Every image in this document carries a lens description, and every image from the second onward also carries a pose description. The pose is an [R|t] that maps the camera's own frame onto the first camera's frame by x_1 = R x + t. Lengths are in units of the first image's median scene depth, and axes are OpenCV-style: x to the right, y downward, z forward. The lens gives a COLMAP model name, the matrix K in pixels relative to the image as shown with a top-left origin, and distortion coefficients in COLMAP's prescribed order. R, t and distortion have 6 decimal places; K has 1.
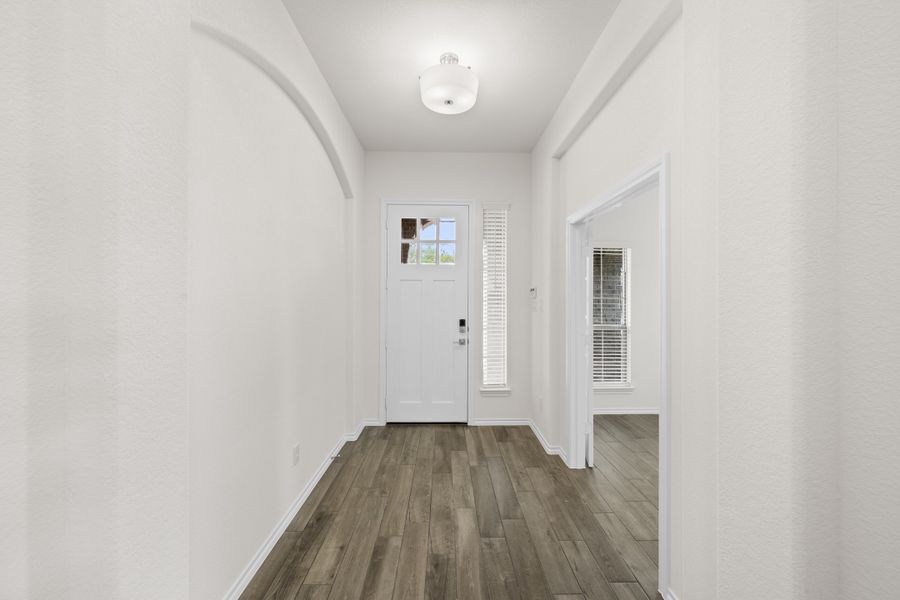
lens RADIAL K [[354.1, 0, 450.0], [0, 354.1, 300.0], [0, 0, 1]] dist [-0.000237, 0.000097]
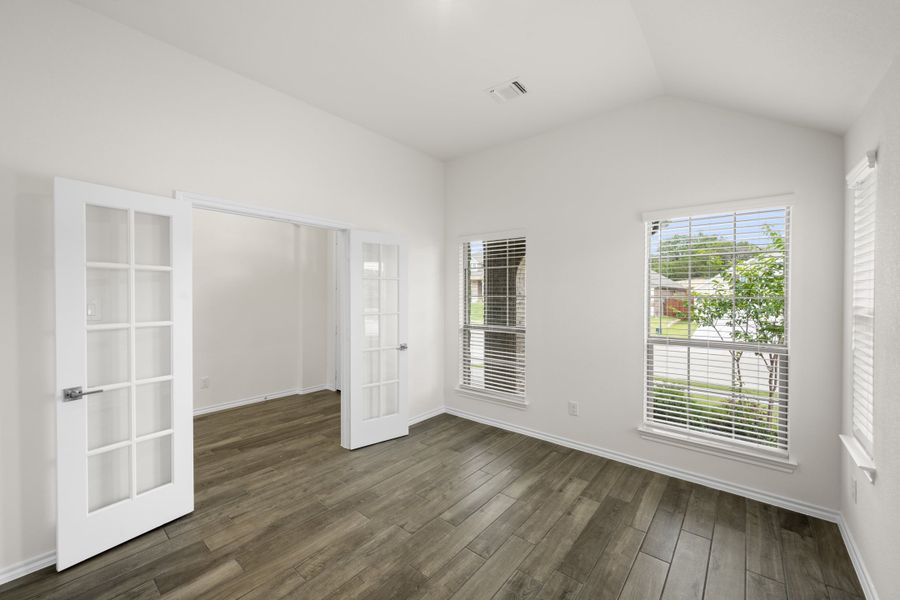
lens RADIAL K [[354.1, 0, 450.0], [0, 354.1, 300.0], [0, 0, 1]] dist [-0.000237, 0.000097]
pose [[0.753532, 0.007305, -0.657371, 1.313724], [-0.004265, 0.999972, 0.006223, -0.000526], [0.657398, -0.001886, 0.753541, 0.362330]]
